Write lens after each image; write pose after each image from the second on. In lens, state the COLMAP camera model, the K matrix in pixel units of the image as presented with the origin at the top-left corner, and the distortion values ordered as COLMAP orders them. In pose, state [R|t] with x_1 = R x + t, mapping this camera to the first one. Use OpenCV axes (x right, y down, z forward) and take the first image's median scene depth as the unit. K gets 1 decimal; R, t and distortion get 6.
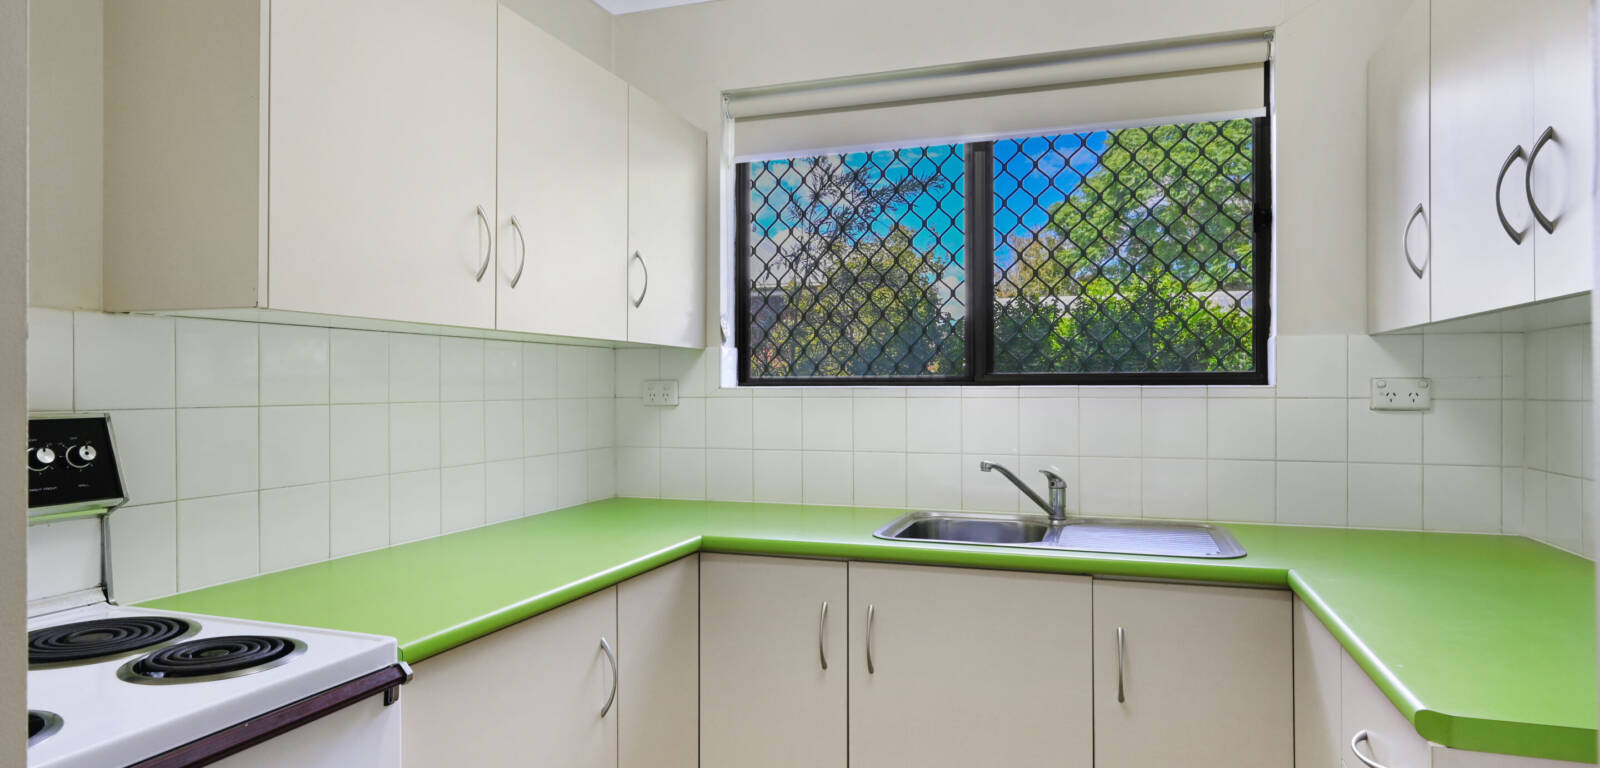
lens RADIAL K [[894.5, 0, 800.0], [0, 894.5, 384.0], [0, 0, 1]] dist [0.000002, -0.000002]
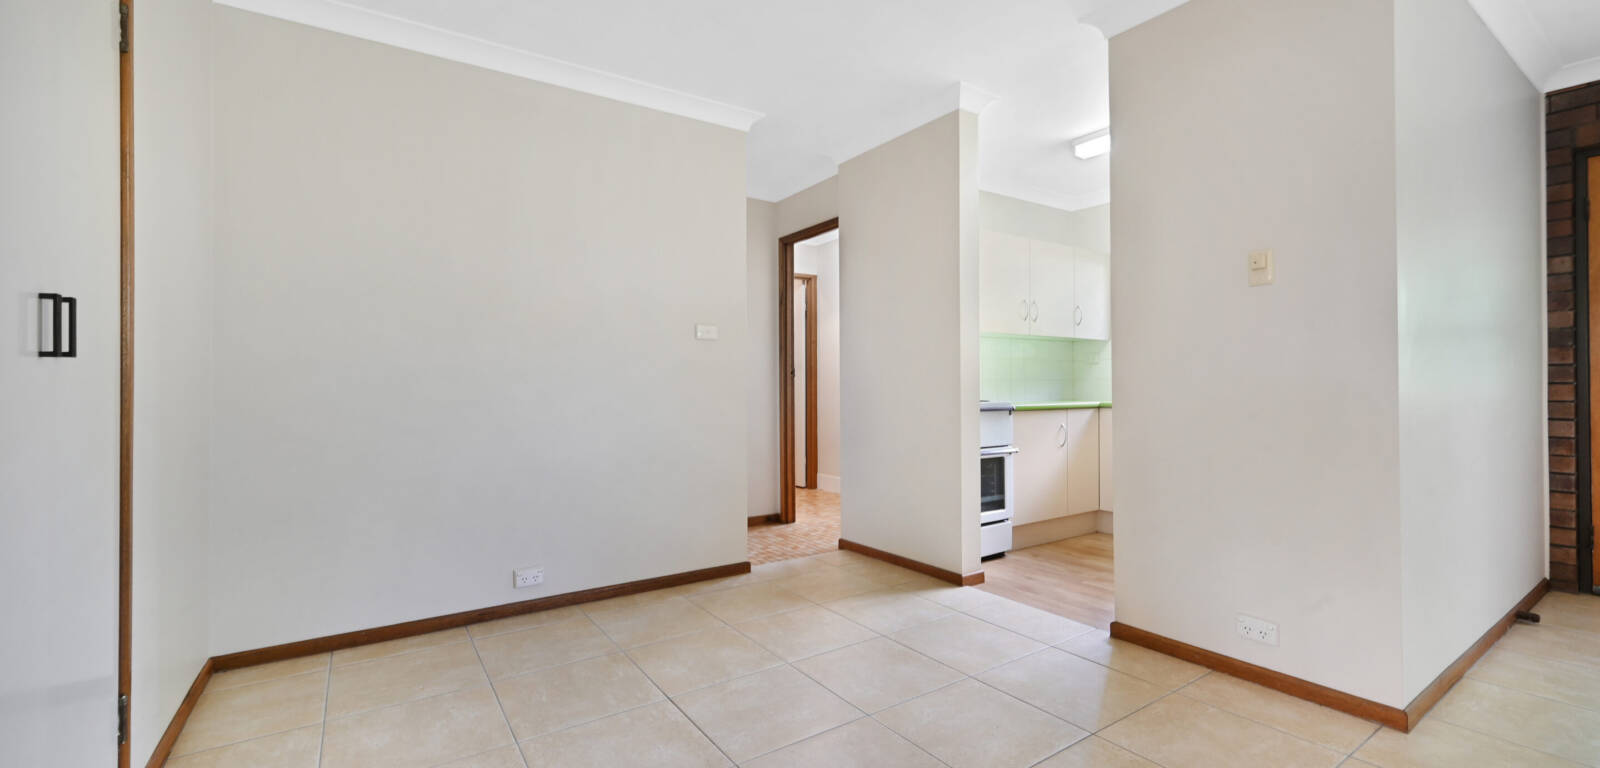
lens RADIAL K [[652.4, 0, 800.0], [0, 652.4, 384.0], [0, 0, 1]] dist [-0.002100, -0.000272]
pose [[0.802472, -0.006093, -0.596658, 0.376568], [0.005682, 0.999981, -0.002571, 0.109415], [0.596662, -0.001327, 0.802491, -1.298691]]
